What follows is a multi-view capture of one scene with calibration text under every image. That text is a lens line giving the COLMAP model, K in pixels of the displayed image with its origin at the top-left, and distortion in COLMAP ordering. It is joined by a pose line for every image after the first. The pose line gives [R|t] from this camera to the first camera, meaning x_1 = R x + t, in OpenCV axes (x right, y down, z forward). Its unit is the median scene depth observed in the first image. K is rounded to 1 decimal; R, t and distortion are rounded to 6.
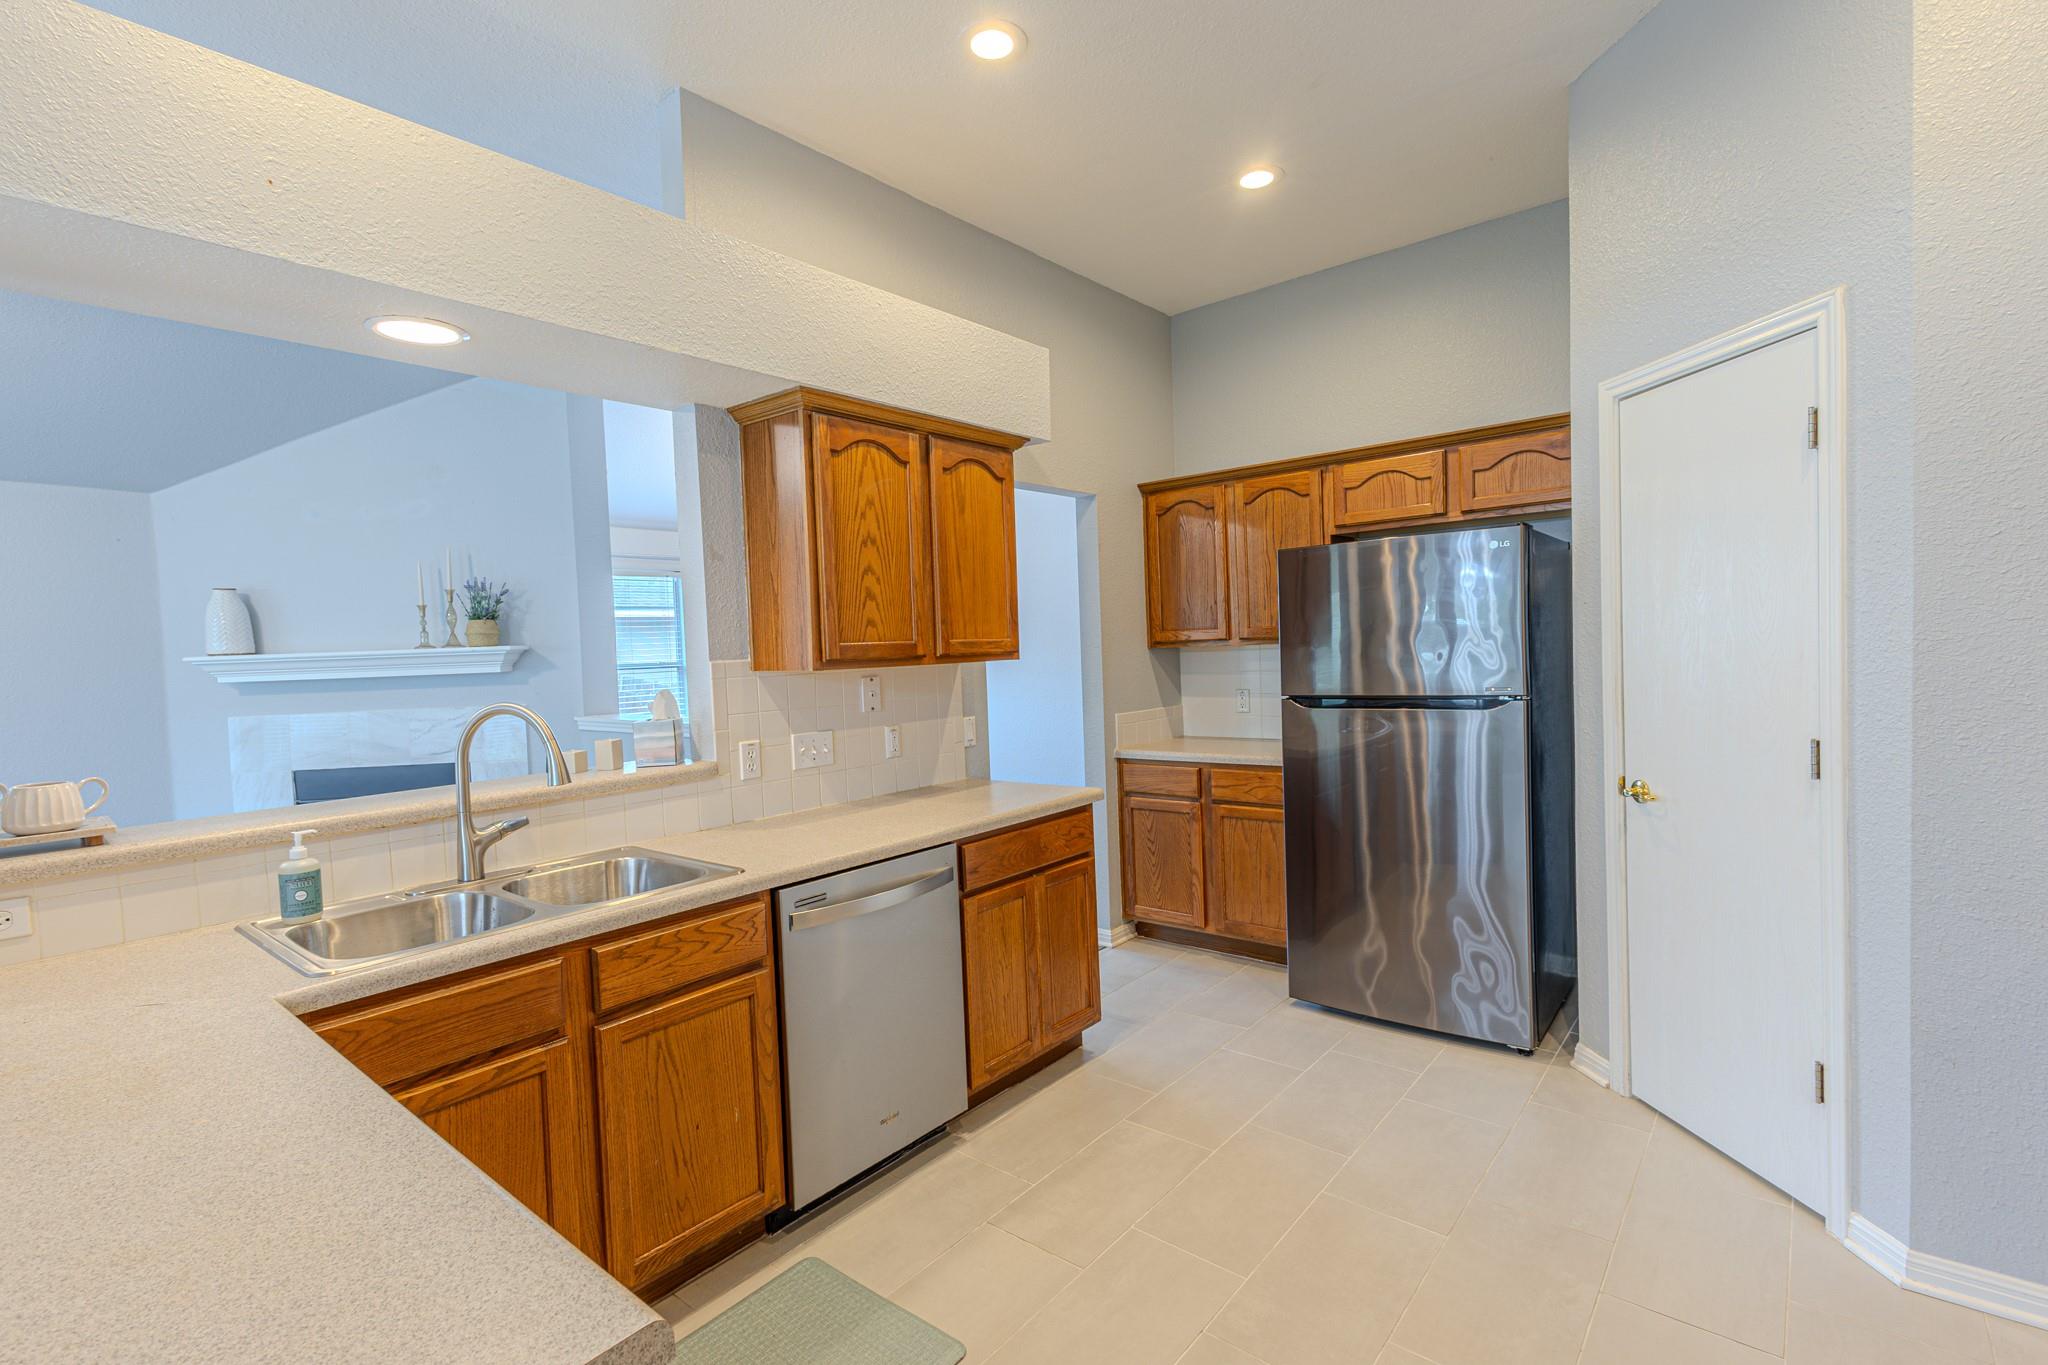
lens RADIAL K [[932.7, 0, 1024.0], [0, 932.7, 682.5], [0, 0, 1]] dist [0.002620, -0.000006]
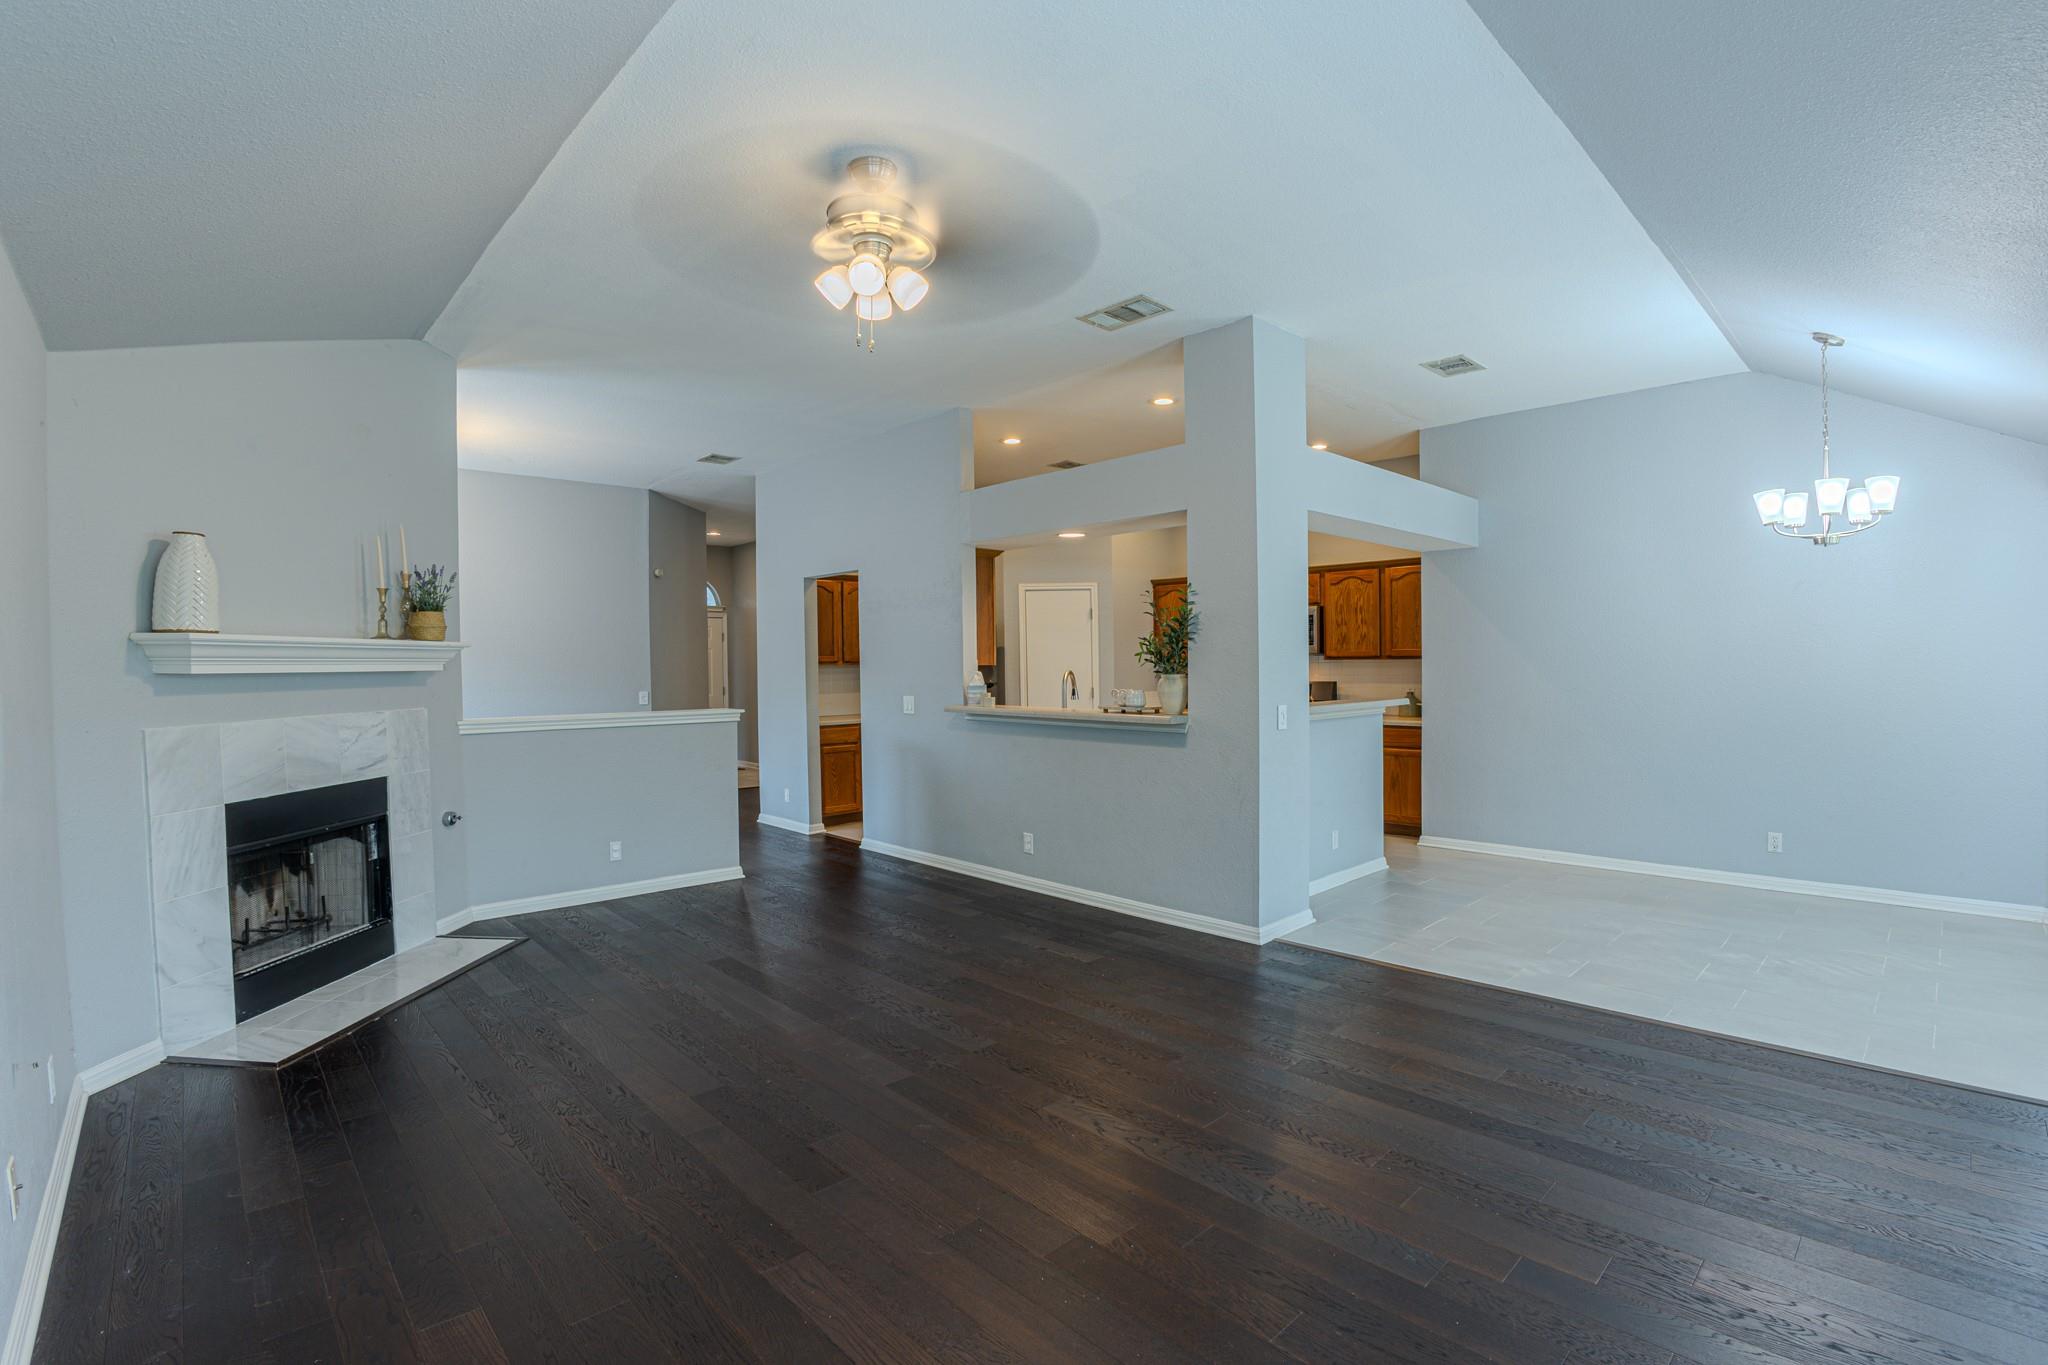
lens RADIAL K [[932.7, 0, 1024.0], [0, 932.7, 682.5], [0, 0, 1]] dist [0.002620, -0.000006]
pose [[0.127119, 0.015616, 0.991765, -2.450342], [0.048008, 0.998607, -0.021877, 0.084312], [-0.990725, 0.050394, 0.126192, 0.569228]]
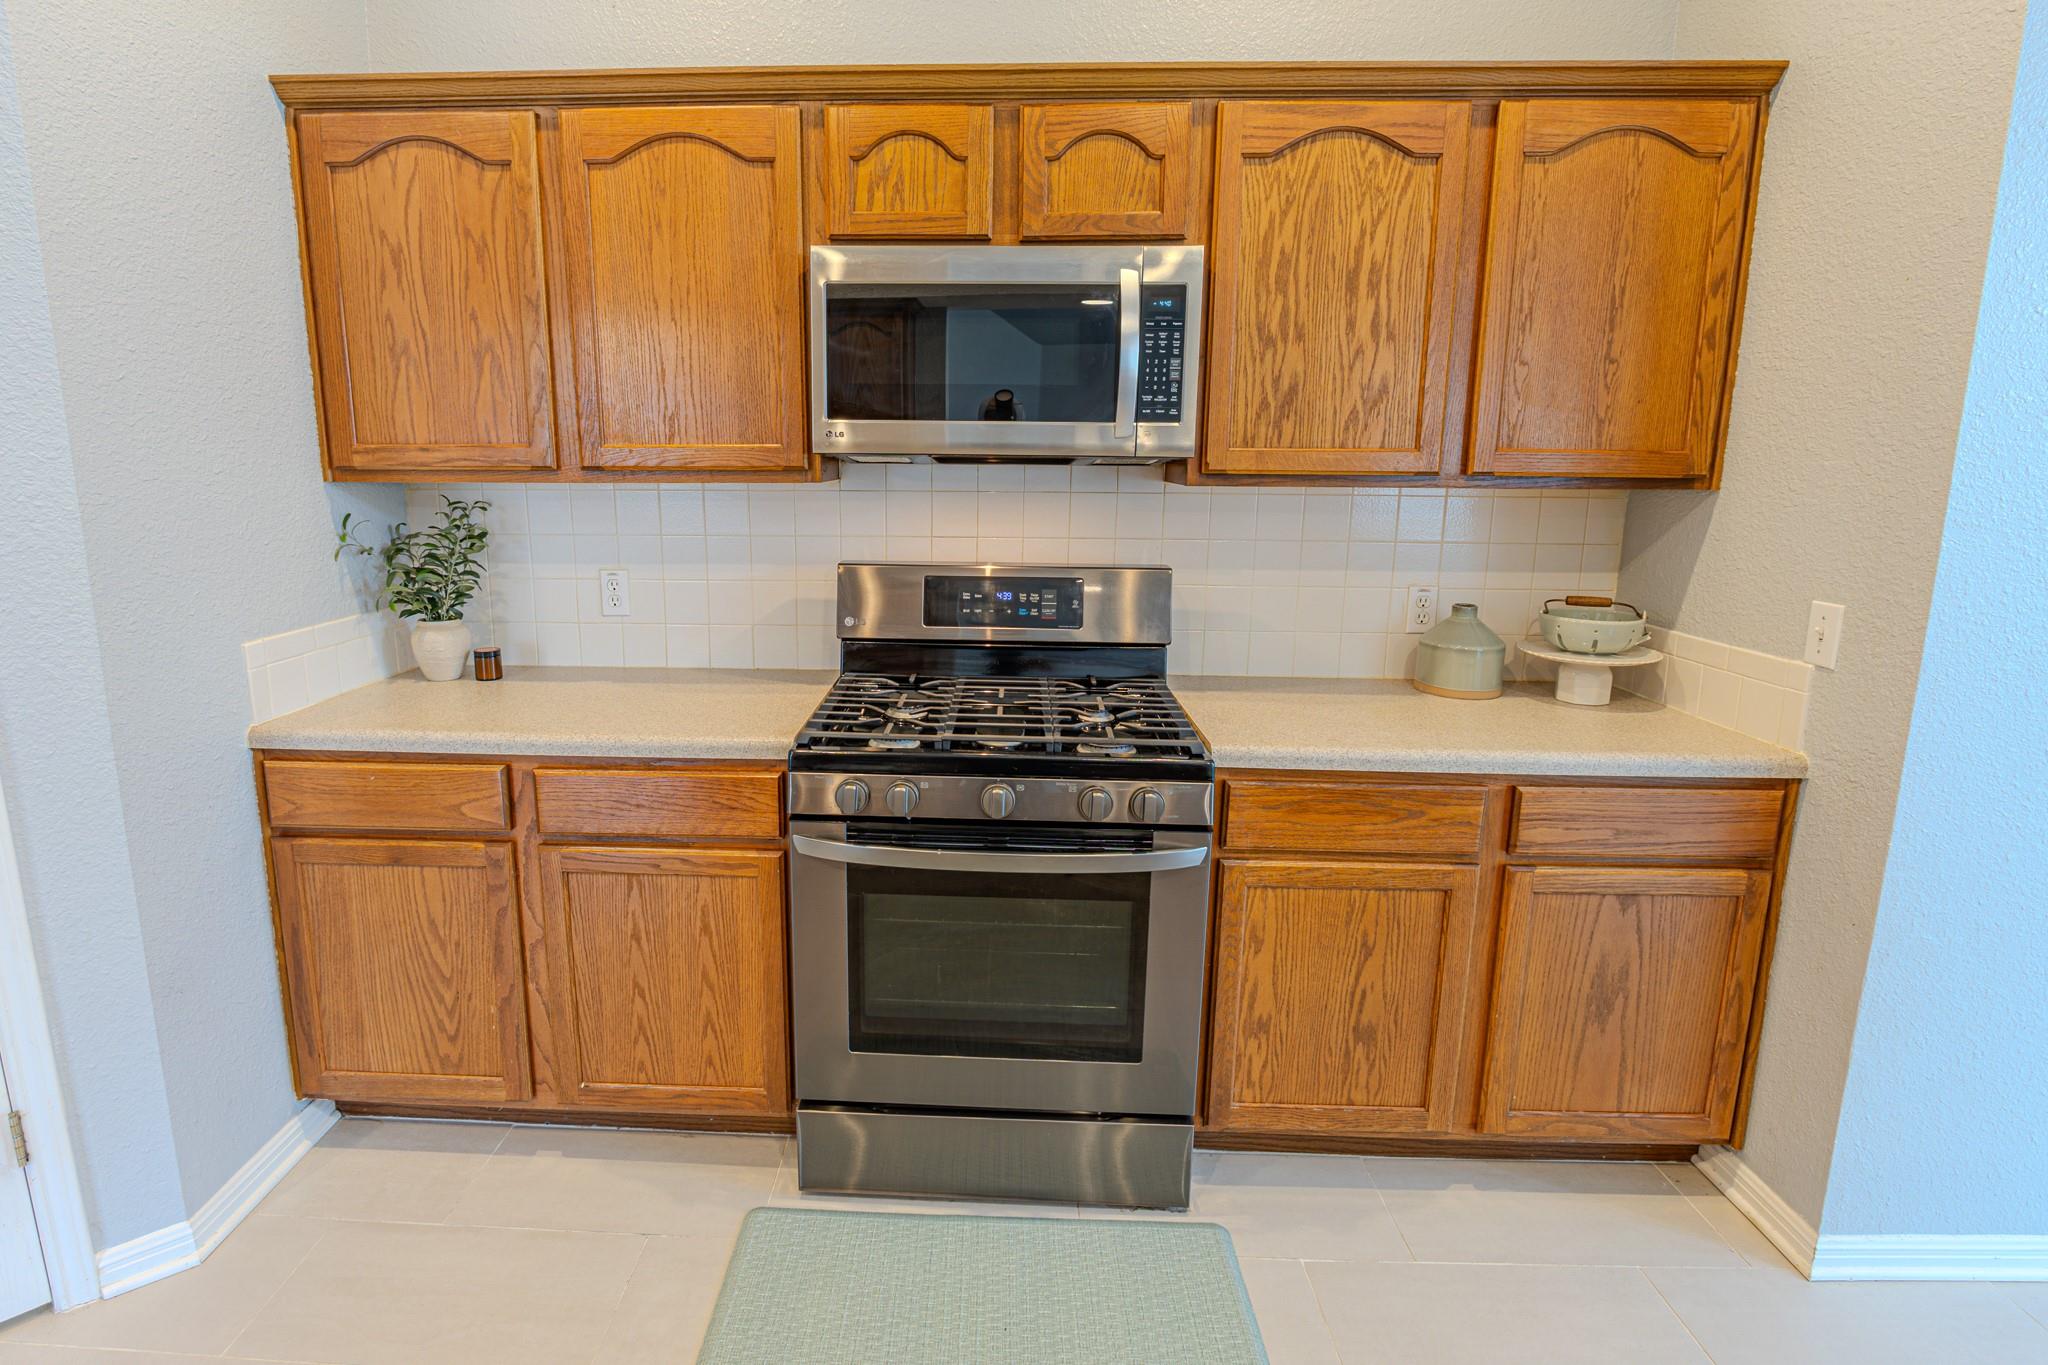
lens RADIAL K [[1010.6, 0, 947.0], [0, 1010.6, 642.6], [0, 0, 1]] dist [-0.018267, 0.000325]
pose [[-0.602826, -0.107298, 0.790625, -0.093735], [0.053820, 0.983191, 0.174467, -0.025539], [-0.796056, 0.147725, -0.586918, 0.614872]]
